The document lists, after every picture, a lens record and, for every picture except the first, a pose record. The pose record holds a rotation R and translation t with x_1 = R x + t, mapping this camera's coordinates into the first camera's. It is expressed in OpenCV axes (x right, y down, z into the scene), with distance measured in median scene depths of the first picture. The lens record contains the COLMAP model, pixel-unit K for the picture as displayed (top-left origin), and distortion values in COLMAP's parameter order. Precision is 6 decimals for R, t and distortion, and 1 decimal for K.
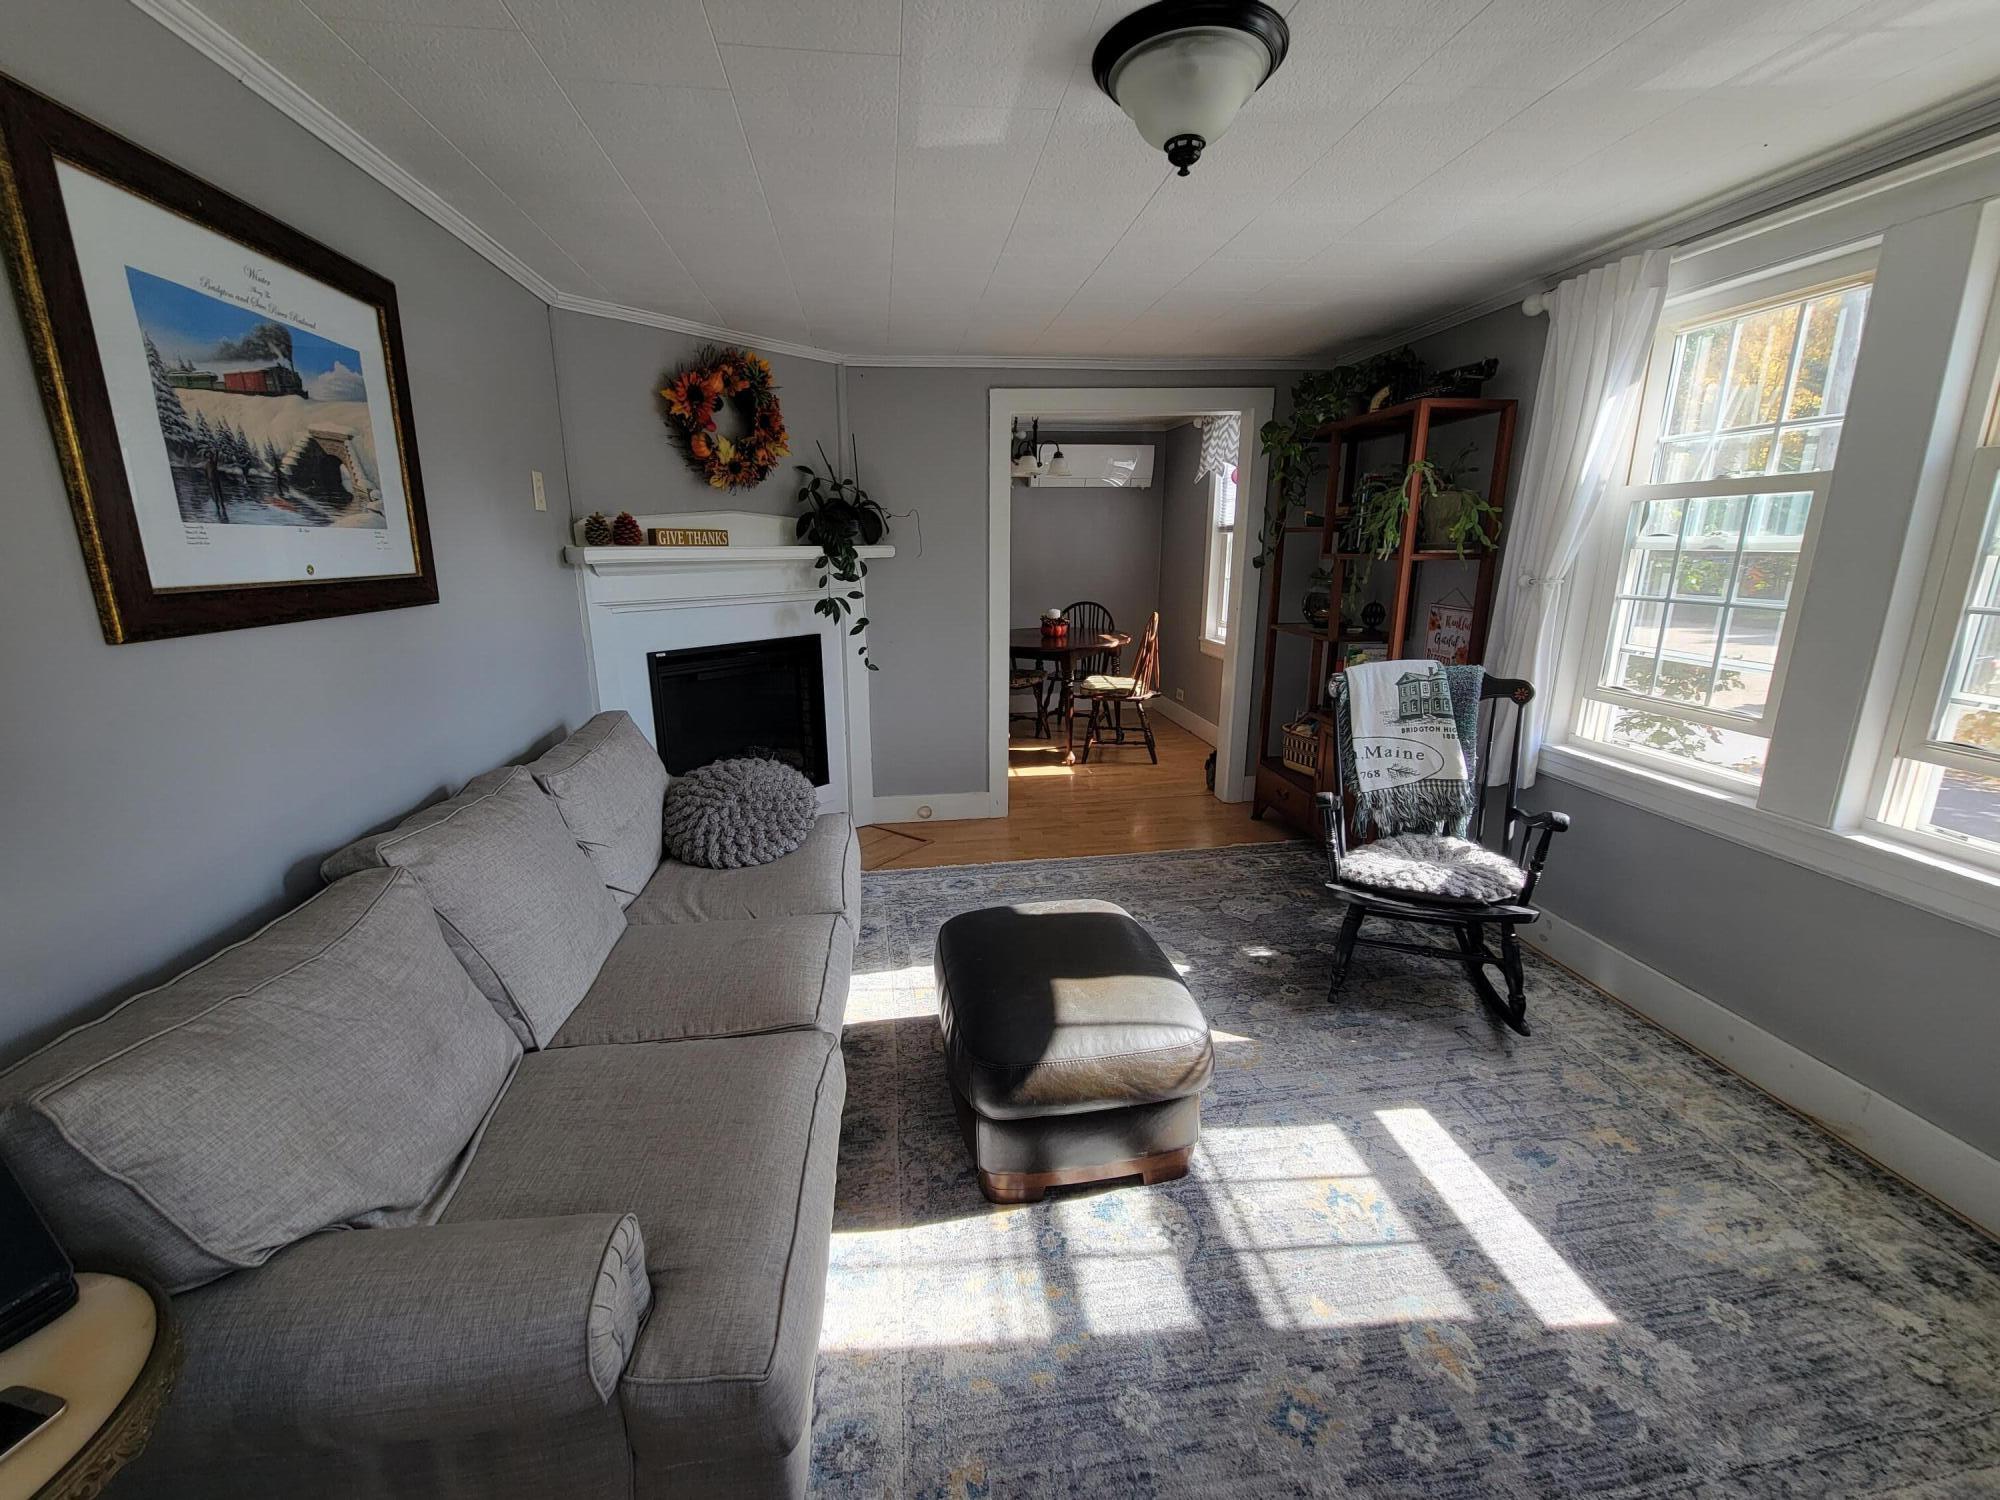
lens RADIAL K [[819.0, 0, 990.1], [0, 819.0, 744.9], [0, 0, 1]] dist [-0.000955, -0.000234]
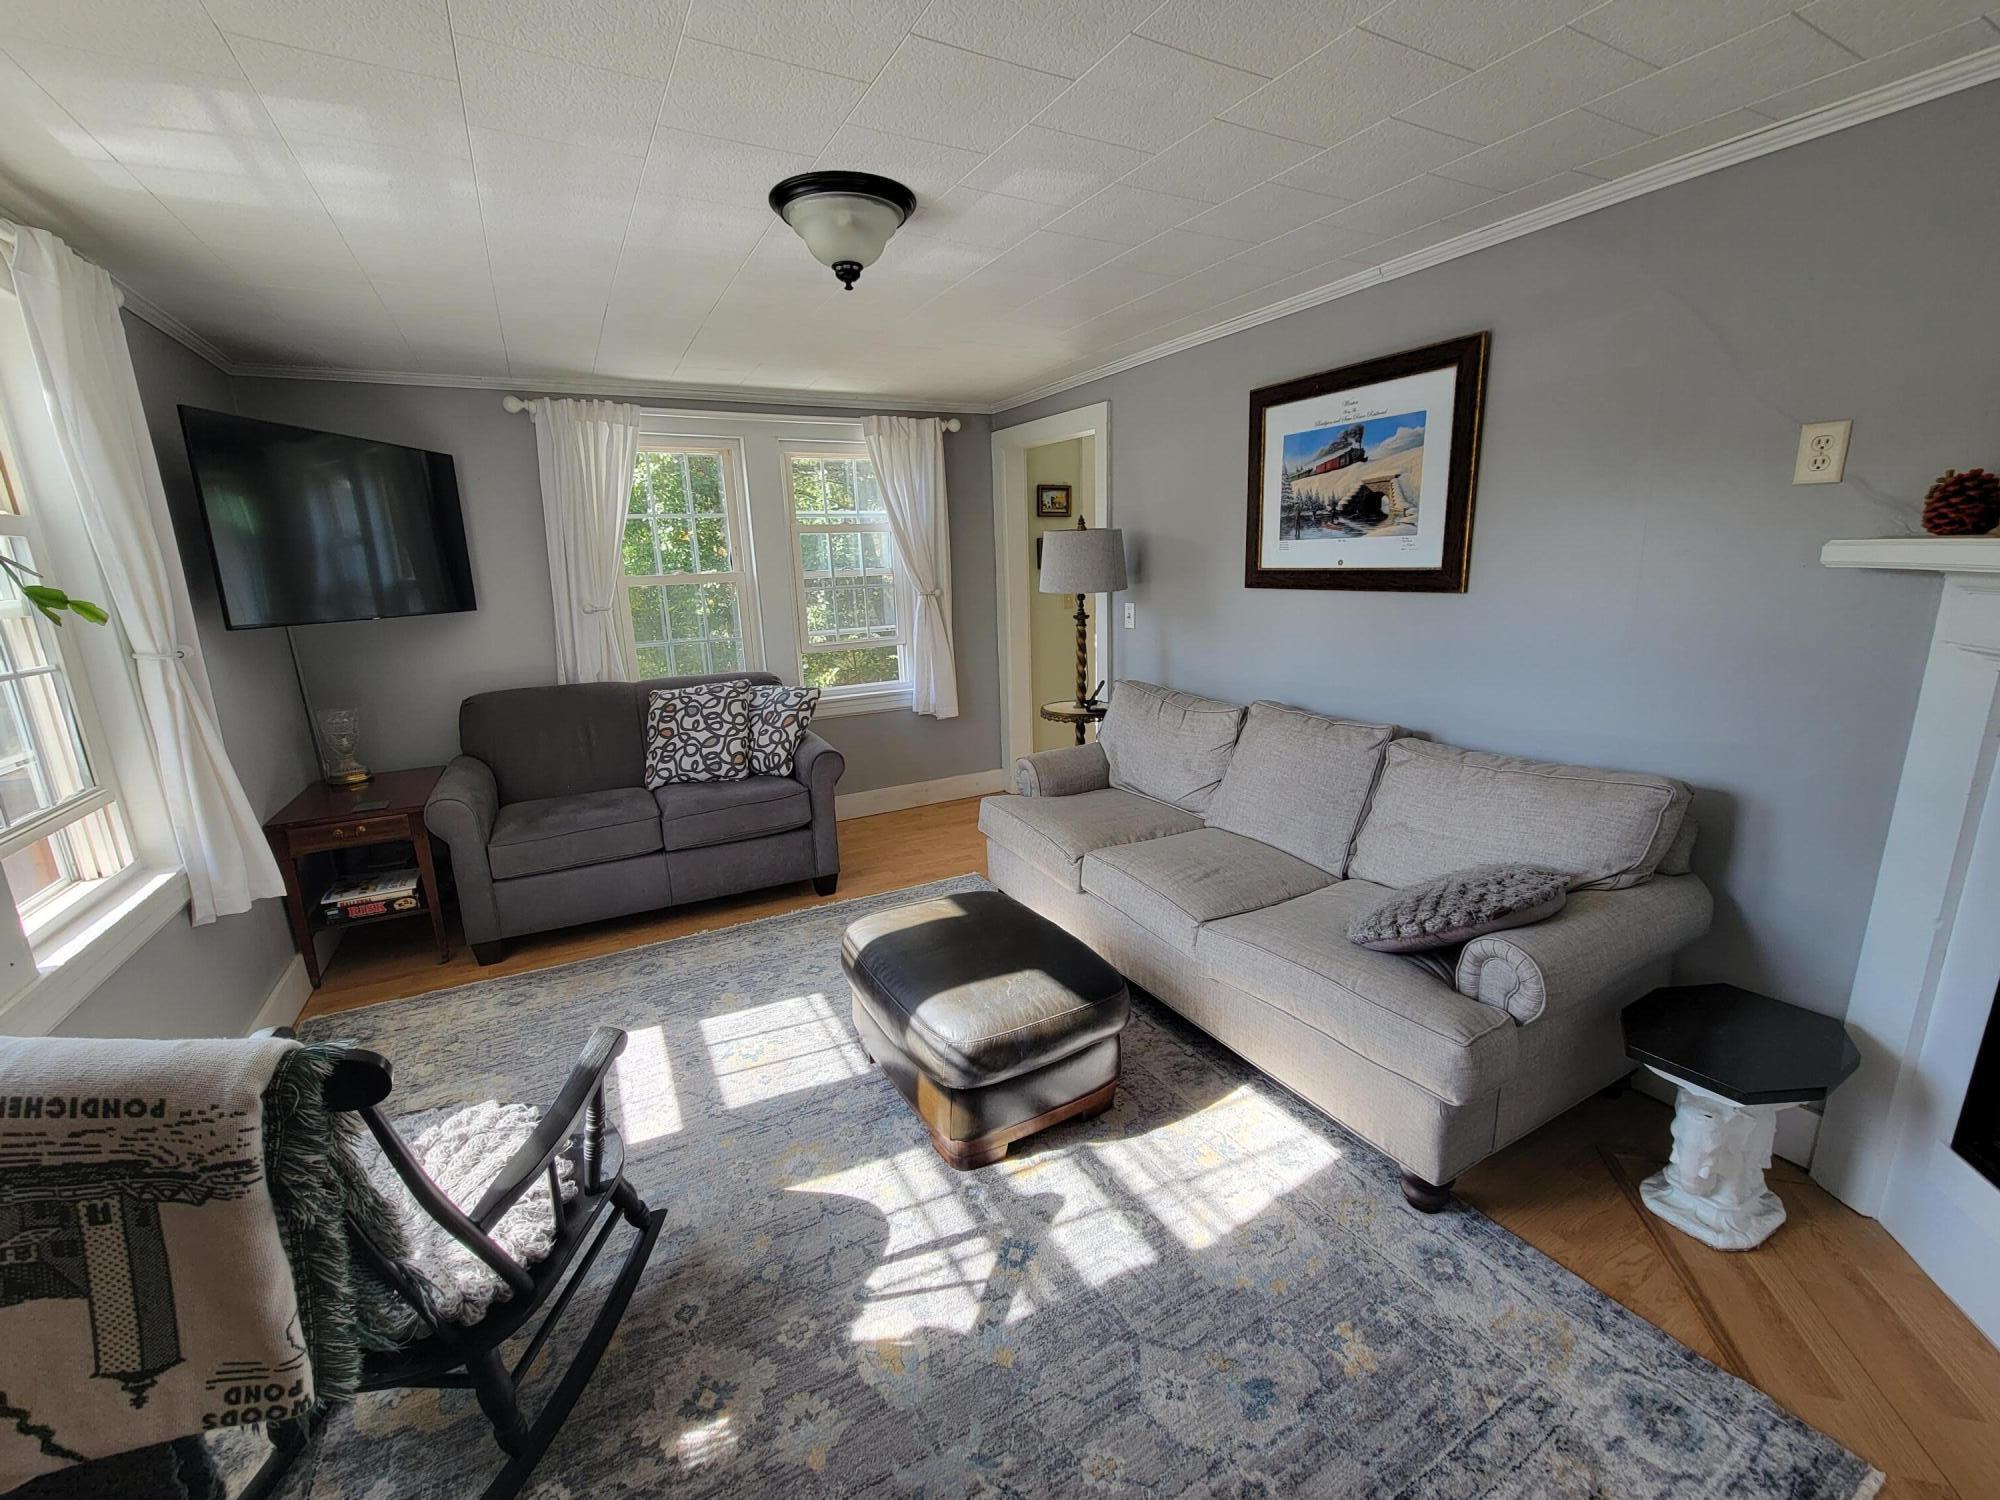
lens RADIAL K [[819.0, 0, 990.1], [0, 819.0, 744.9], [0, 0, 1]] dist [-0.000955, -0.000234]
pose [[-0.932289, 0.118616, -0.341712, 0.463573], [-0.046791, 0.897217, 0.439104, -0.522509], [0.358675, 0.425361, -0.830915, 2.053981]]
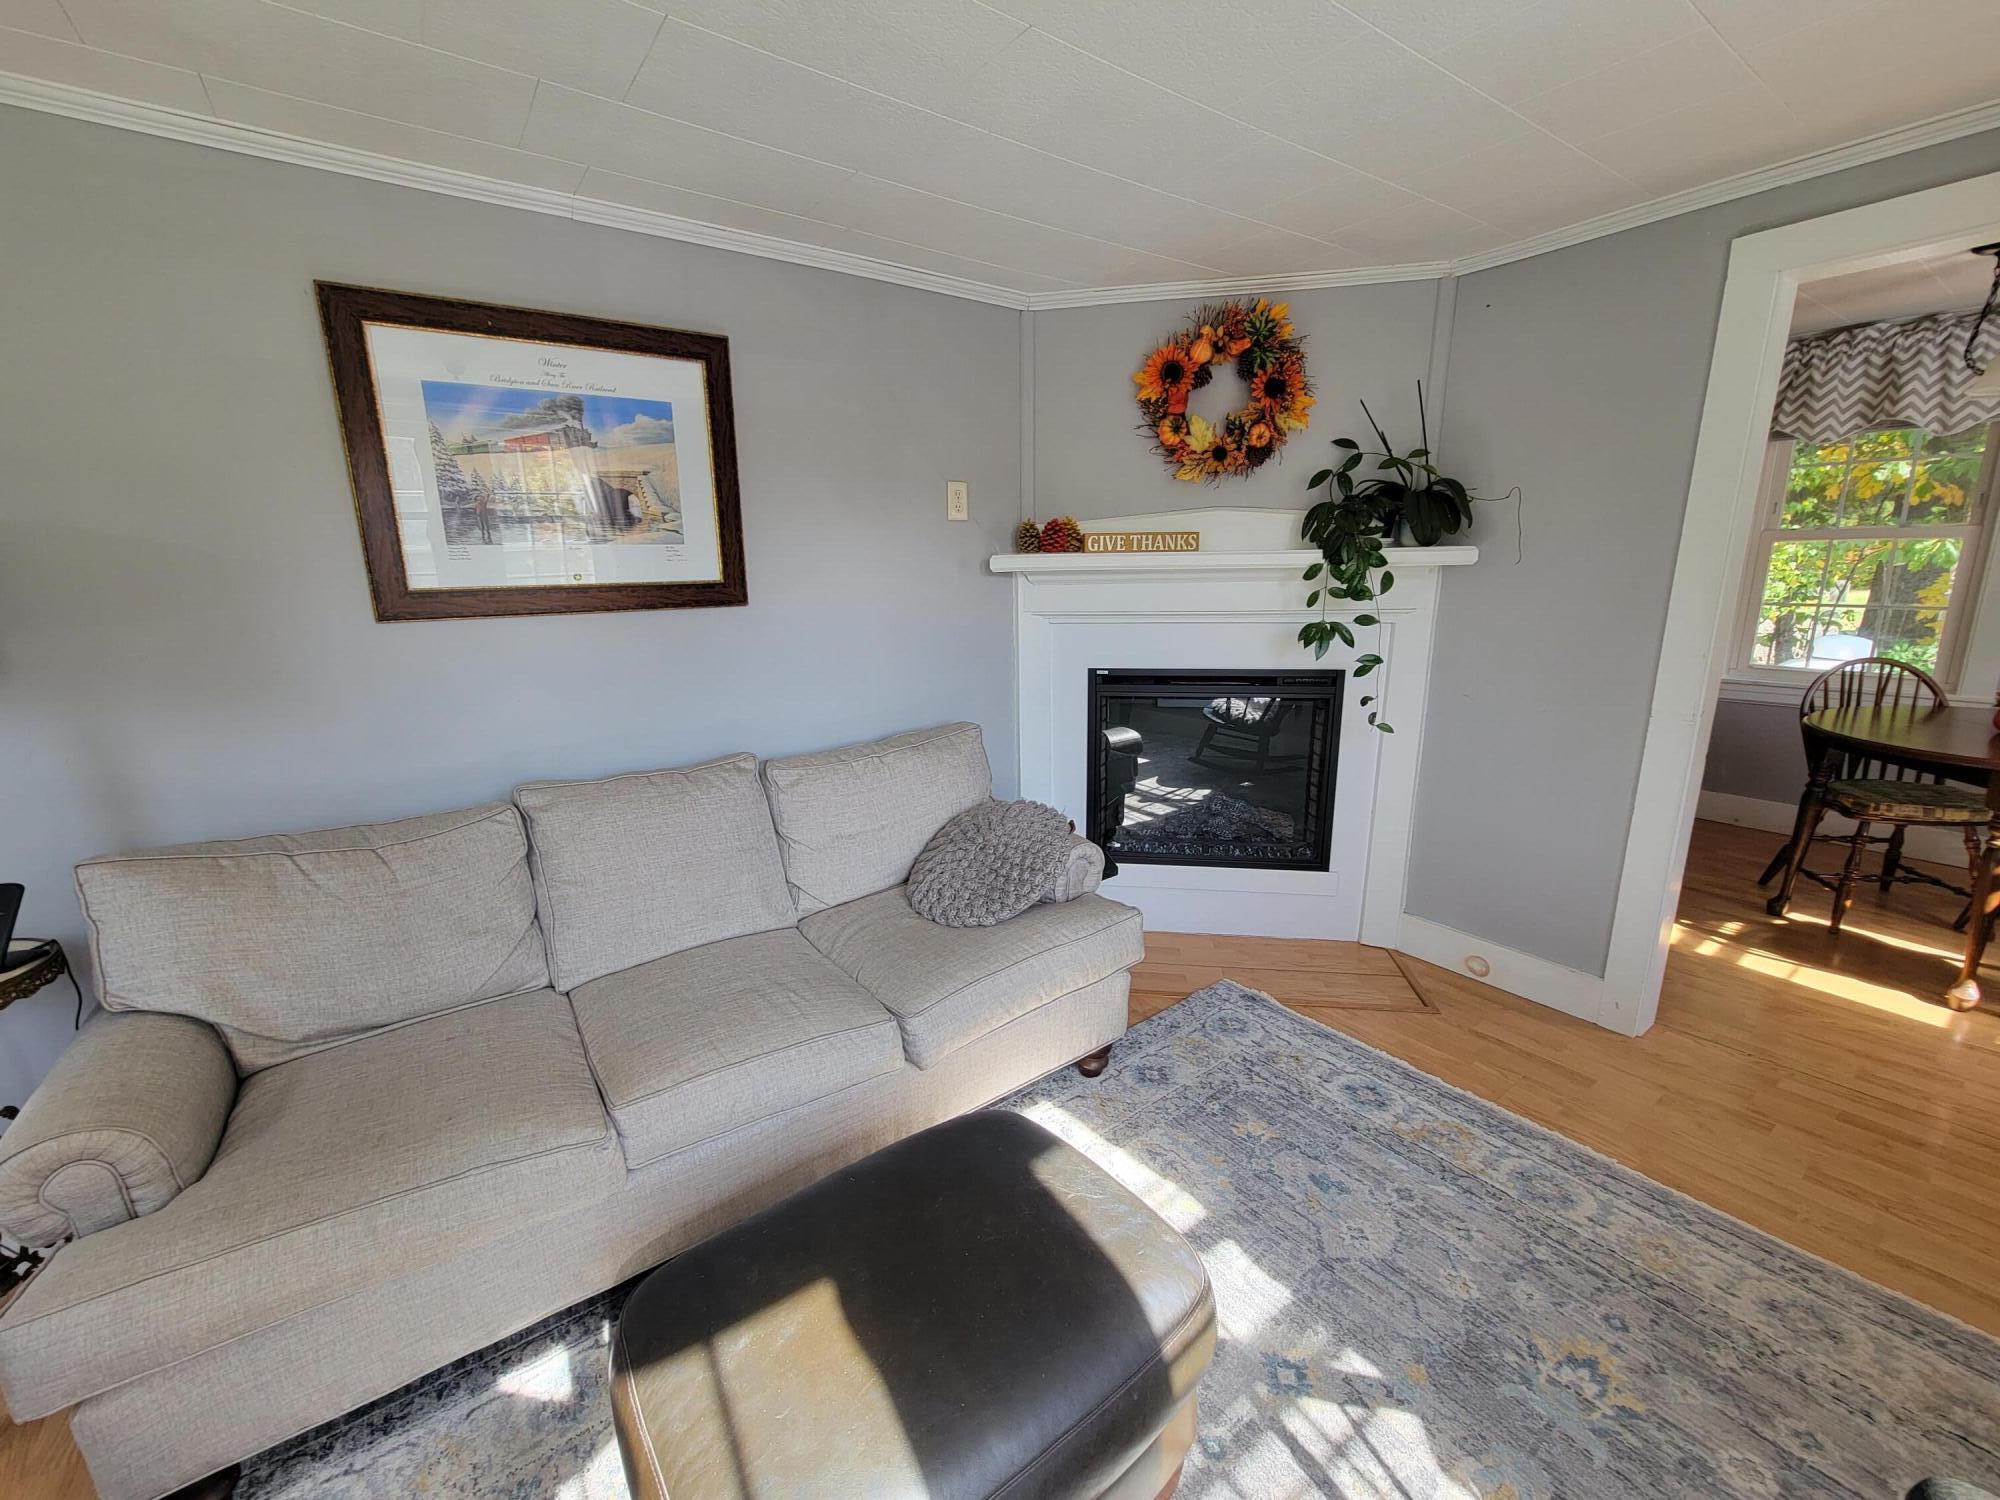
lens RADIAL K [[819.0, 0, 990.1], [0, 819.0, 744.9], [0, 0, 1]] dist [-0.000955, -0.000234]
pose [[0.476932, 0.194136, -0.857232, 0.602368], [-0.194946, 0.974375, 0.112205, -0.197307], [0.857048, 0.113600, 0.502557, 0.809275]]
